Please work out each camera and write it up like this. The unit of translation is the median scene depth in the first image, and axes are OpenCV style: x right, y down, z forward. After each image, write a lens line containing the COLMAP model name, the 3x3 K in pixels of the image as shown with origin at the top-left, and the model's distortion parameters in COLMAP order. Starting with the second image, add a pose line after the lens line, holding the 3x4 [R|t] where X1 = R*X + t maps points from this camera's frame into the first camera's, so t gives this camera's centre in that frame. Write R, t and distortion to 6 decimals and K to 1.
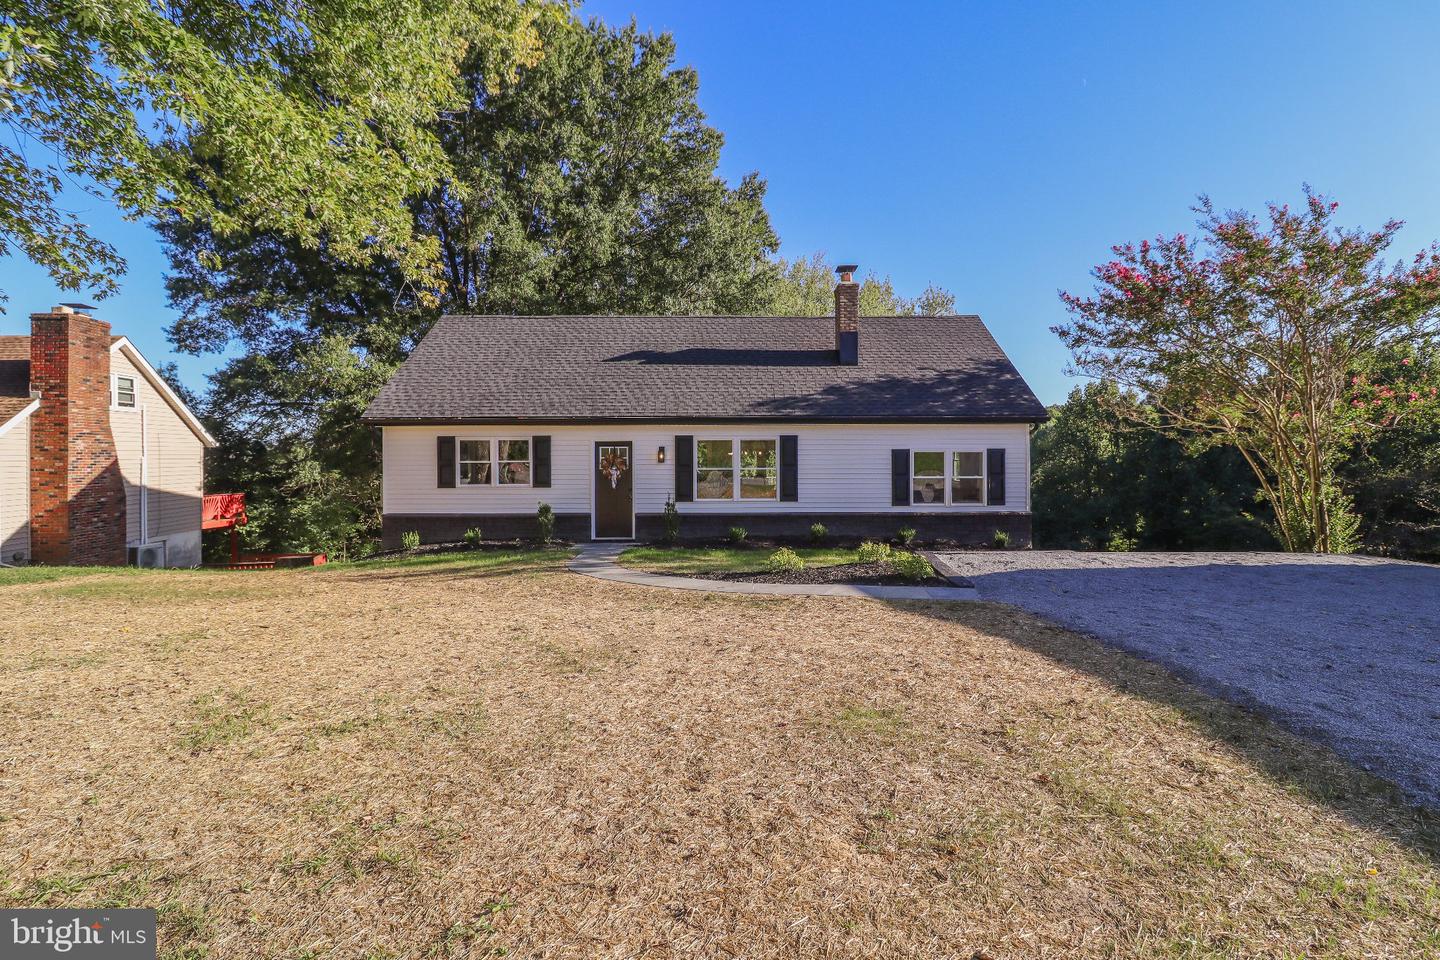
lens RADIAL K [[668.1, 0, 721.5], [0, 668.1, 467.4], [0, 0, 1]] dist [-0.005356, -0.001745]
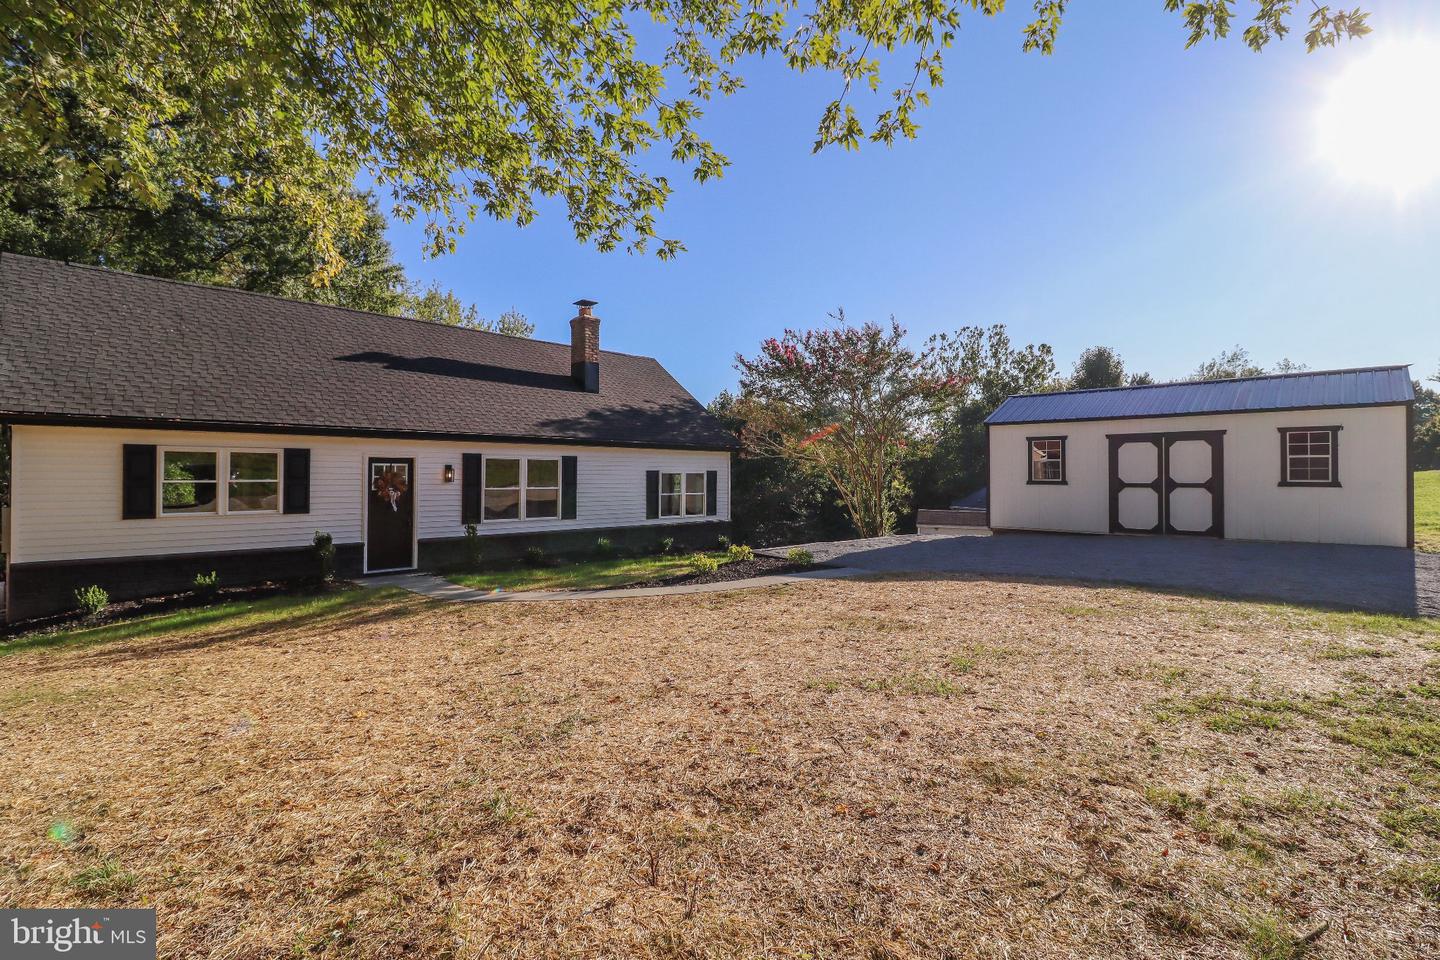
lens RADIAL K [[668.1, 0, 723.8], [0, 668.1, 482.6], [0, 0, 1]] dist [-0.005356, -0.001745]
pose [[0.710134, -0.001362, 0.704065, -0.465875], [0.005244, 0.999981, -0.003355, -0.001430], [-0.704047, 0.006075, 0.710128, 0.082838]]
